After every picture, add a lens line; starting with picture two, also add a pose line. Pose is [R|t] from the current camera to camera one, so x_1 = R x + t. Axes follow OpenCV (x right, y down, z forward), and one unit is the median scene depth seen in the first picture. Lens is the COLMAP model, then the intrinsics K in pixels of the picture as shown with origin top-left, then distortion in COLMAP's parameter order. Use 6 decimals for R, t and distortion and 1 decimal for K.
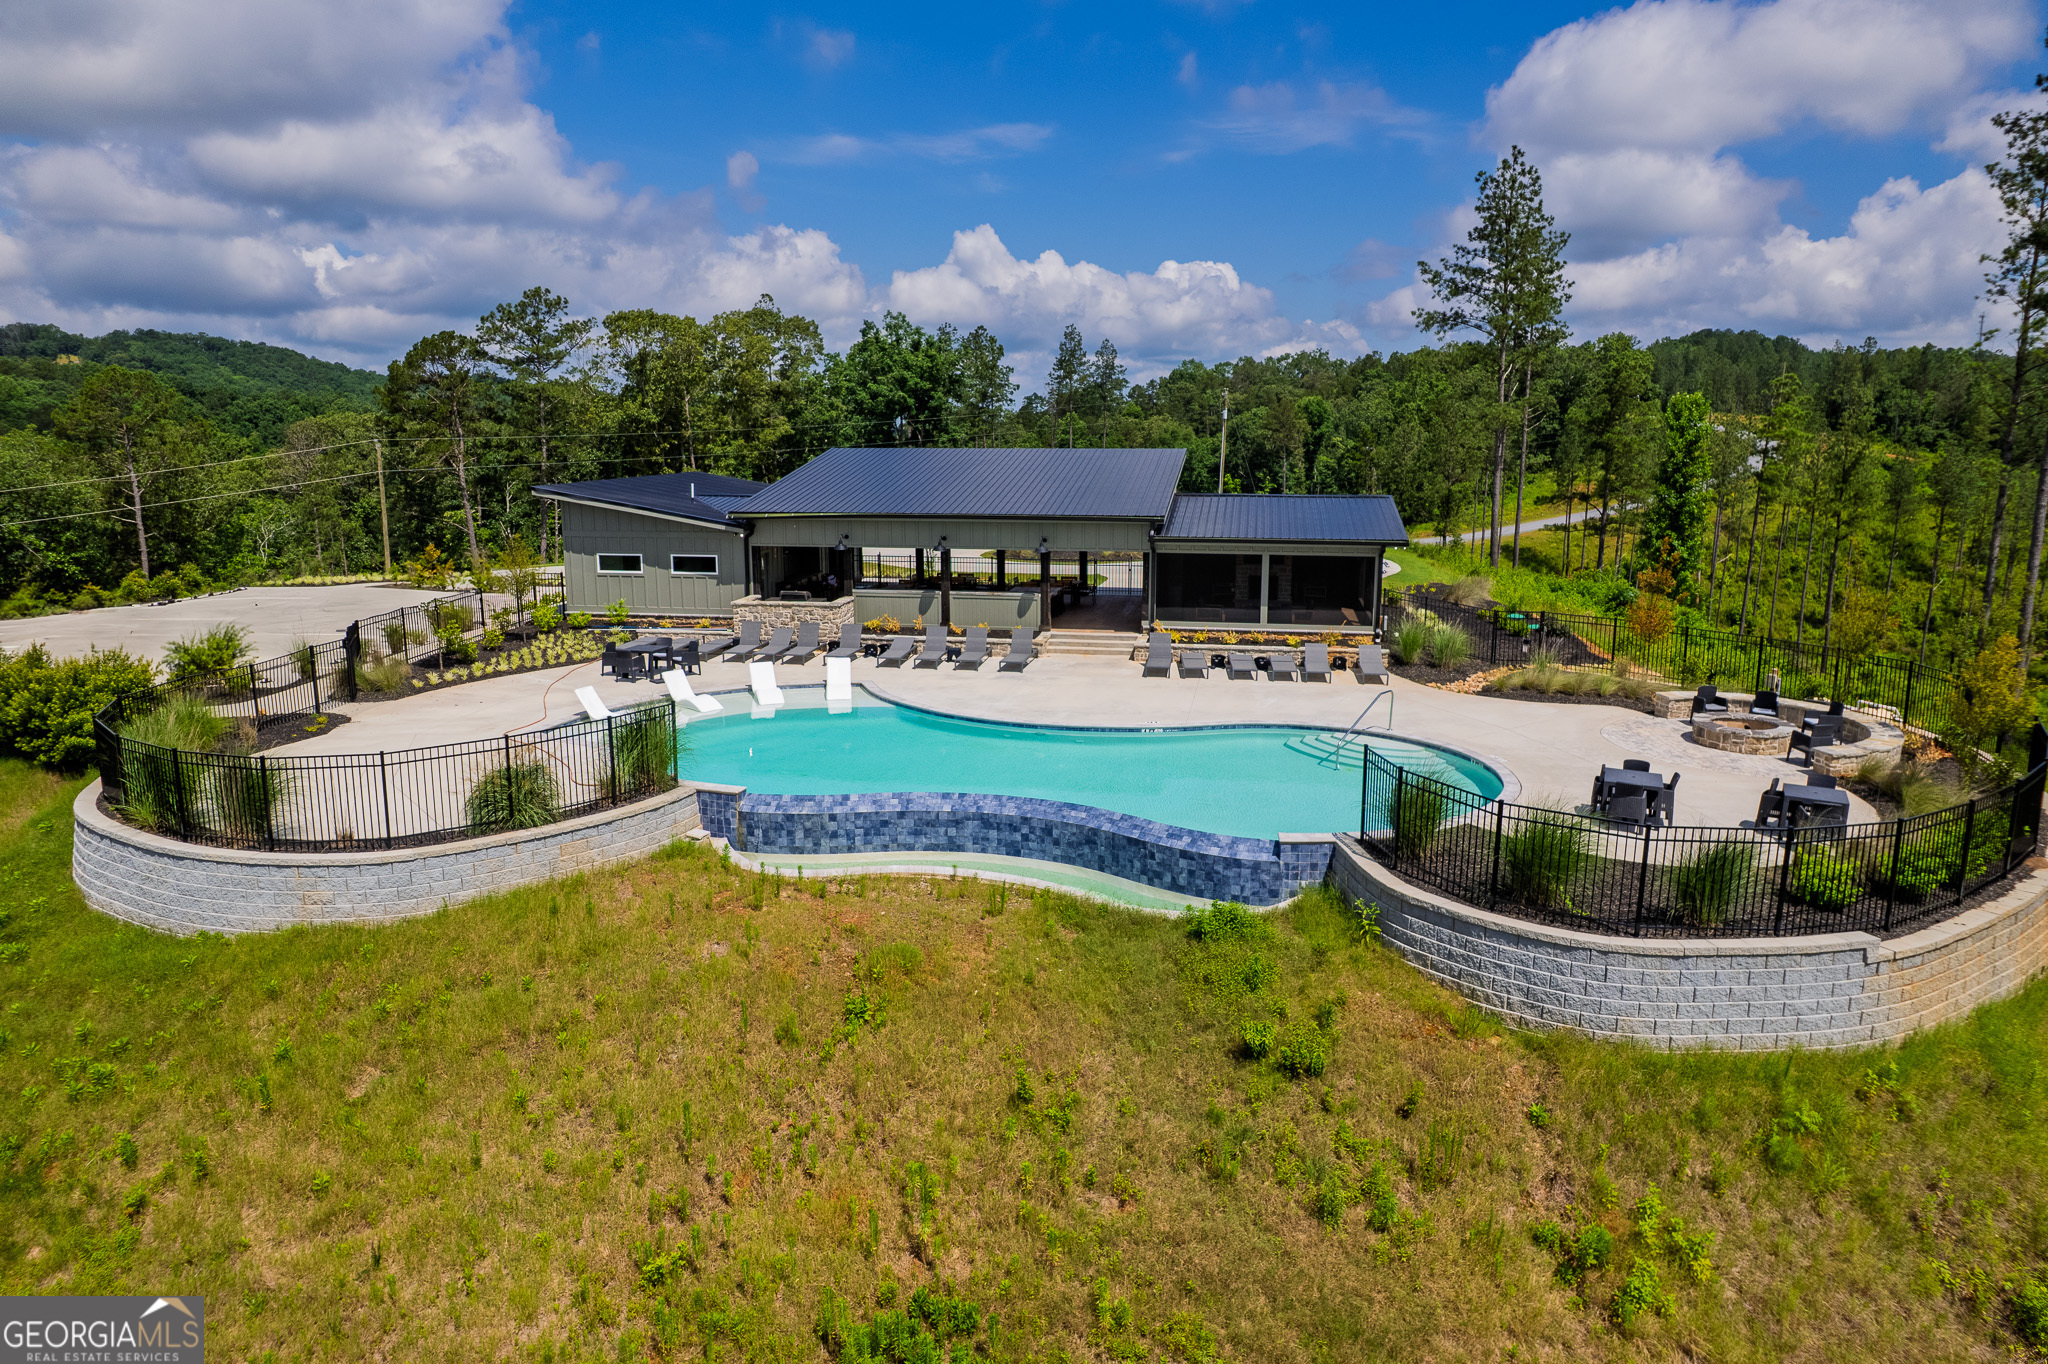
lens RADIAL K [[1312.2, 0, 1025.0], [0, 1312.2, 674.6], [0, 0, 1]] dist [-0.072191, 0.062282]
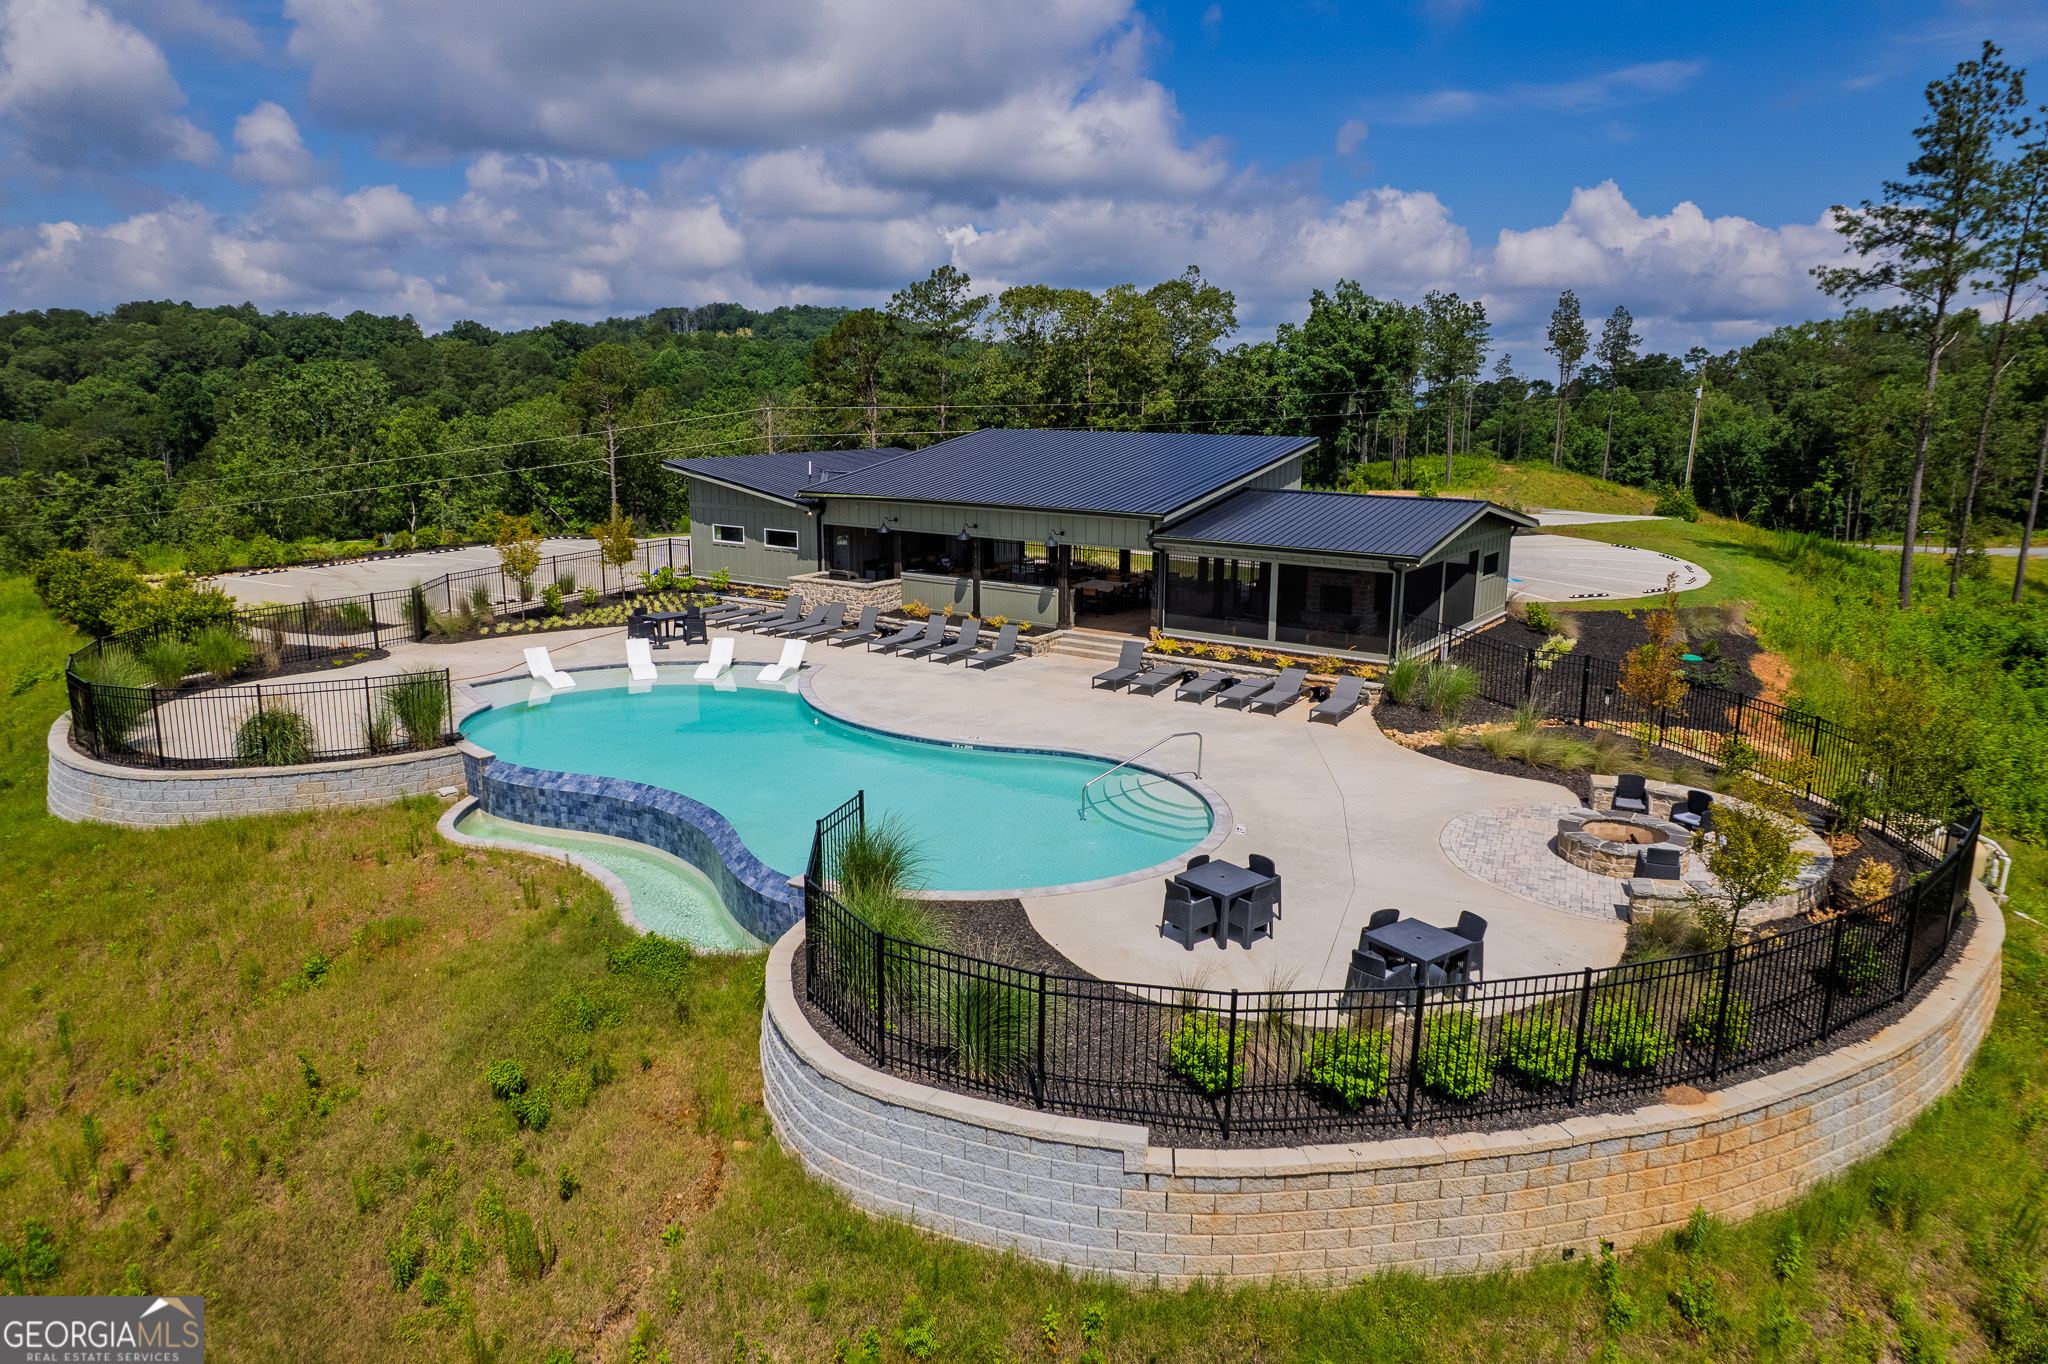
lens RADIAL K [[1312.2, 0, 1025.0], [0, 1312.2, 674.6], [0, 0, 1]] dist [-0.072191, 0.062282]
pose [[0.907235, 0.094887, -0.409782, 0.509068], [-0.085141, 0.995483, 0.042011, -0.050725], [0.411918, -0.003225, 0.911215, 0.167696]]
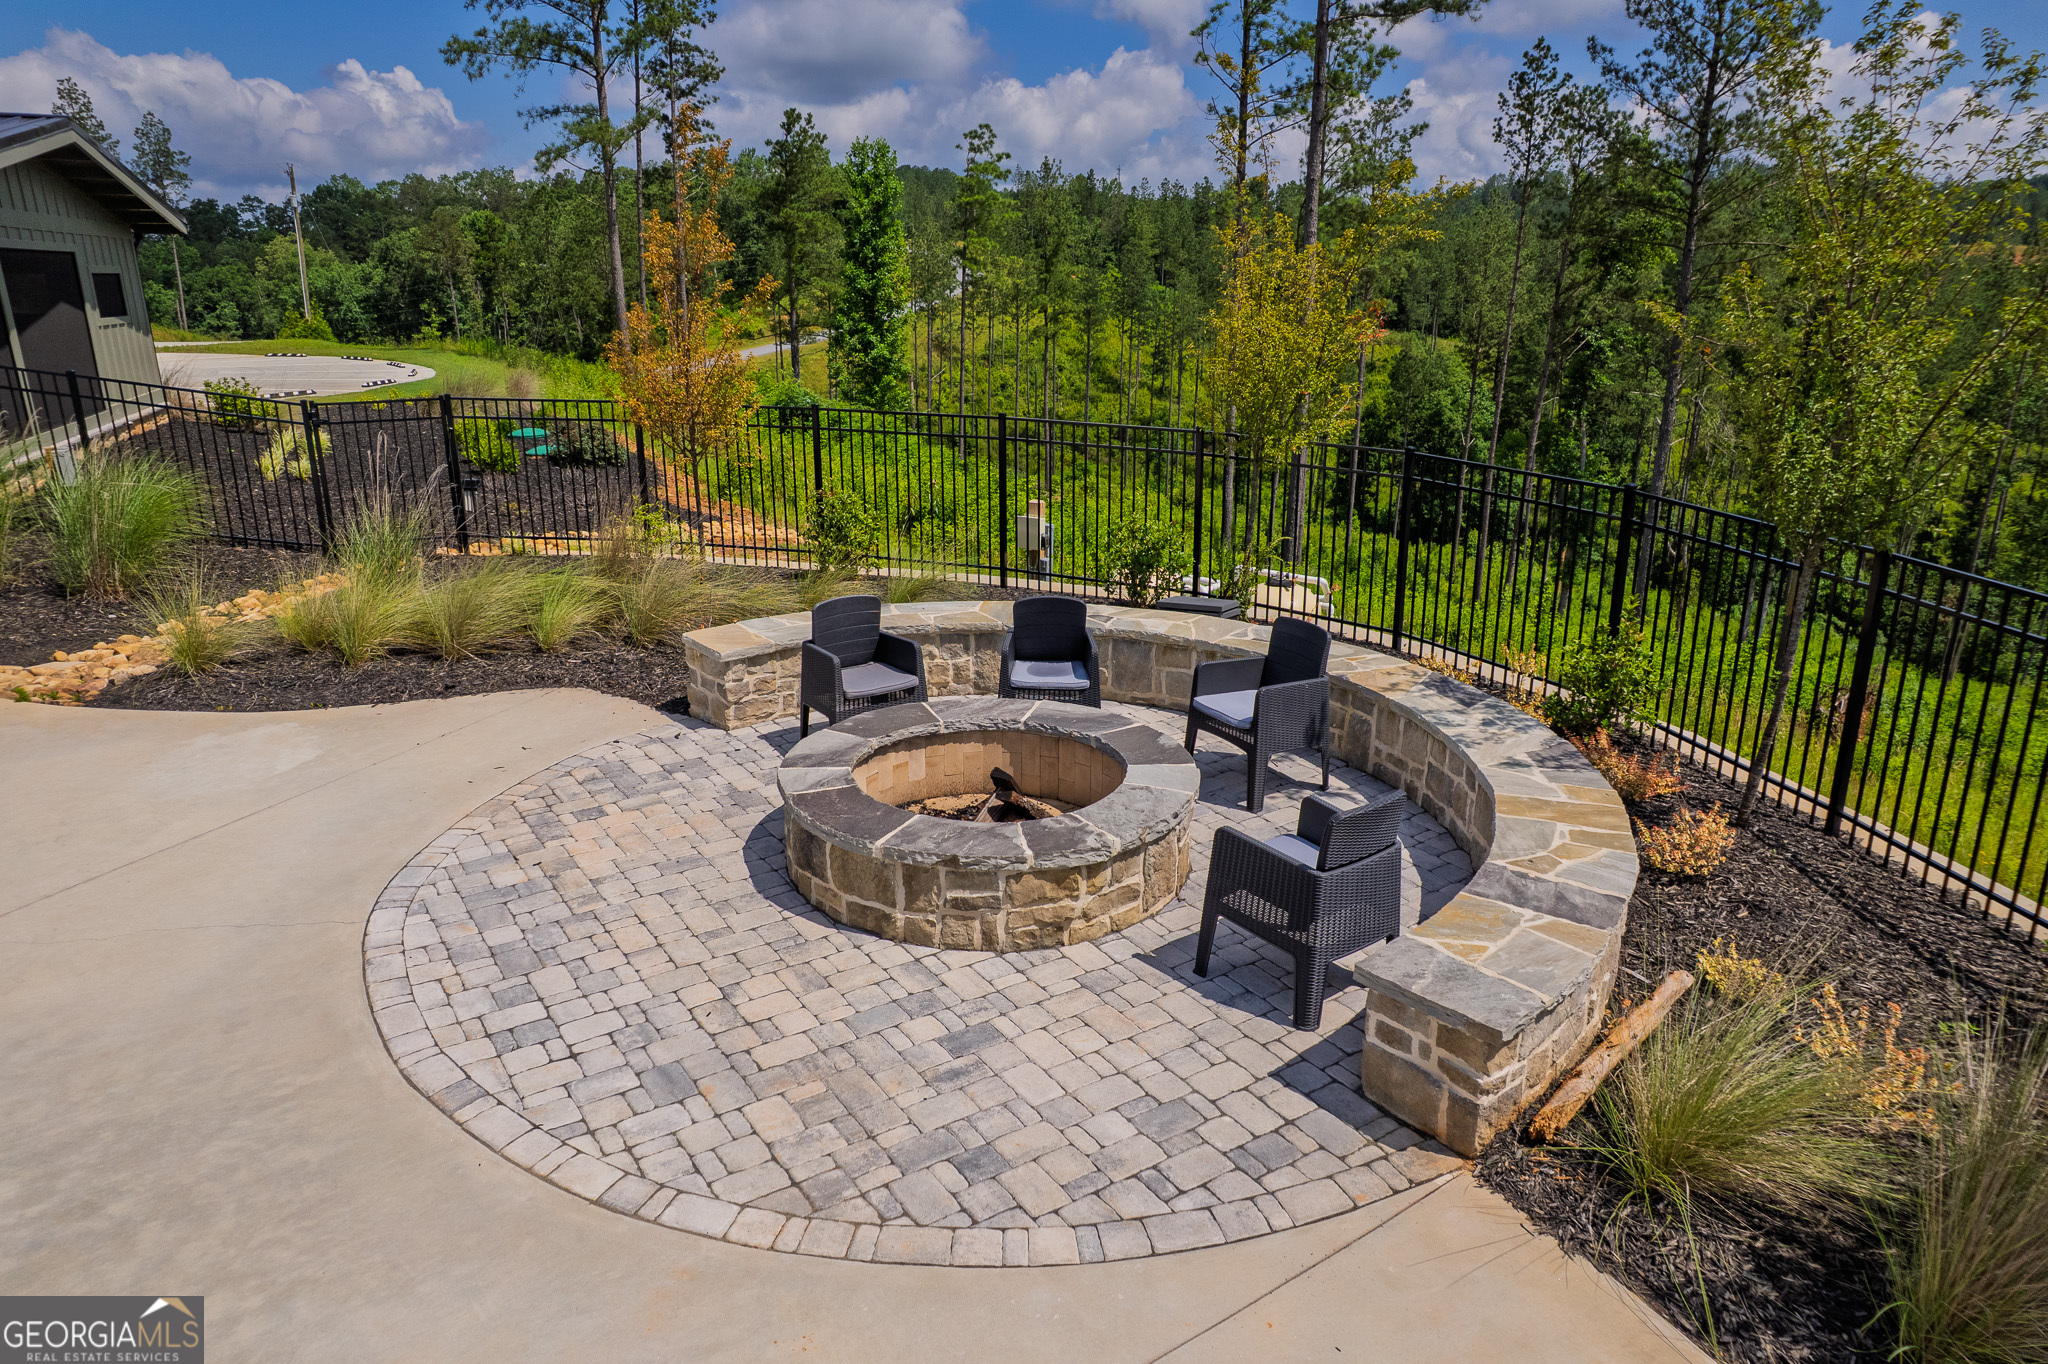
lens RADIAL K [[1312.2, 0, 1025.0], [0, 1312.2, 674.6], [0, 0, 1]] dist [-0.072191, 0.062282]
pose [[0.848384, -0.154395, 0.506367, 0.422512], [0.096700, 0.985629, 0.138512, -0.009044], [-0.520475, -0.068545, 0.851121, 0.755045]]
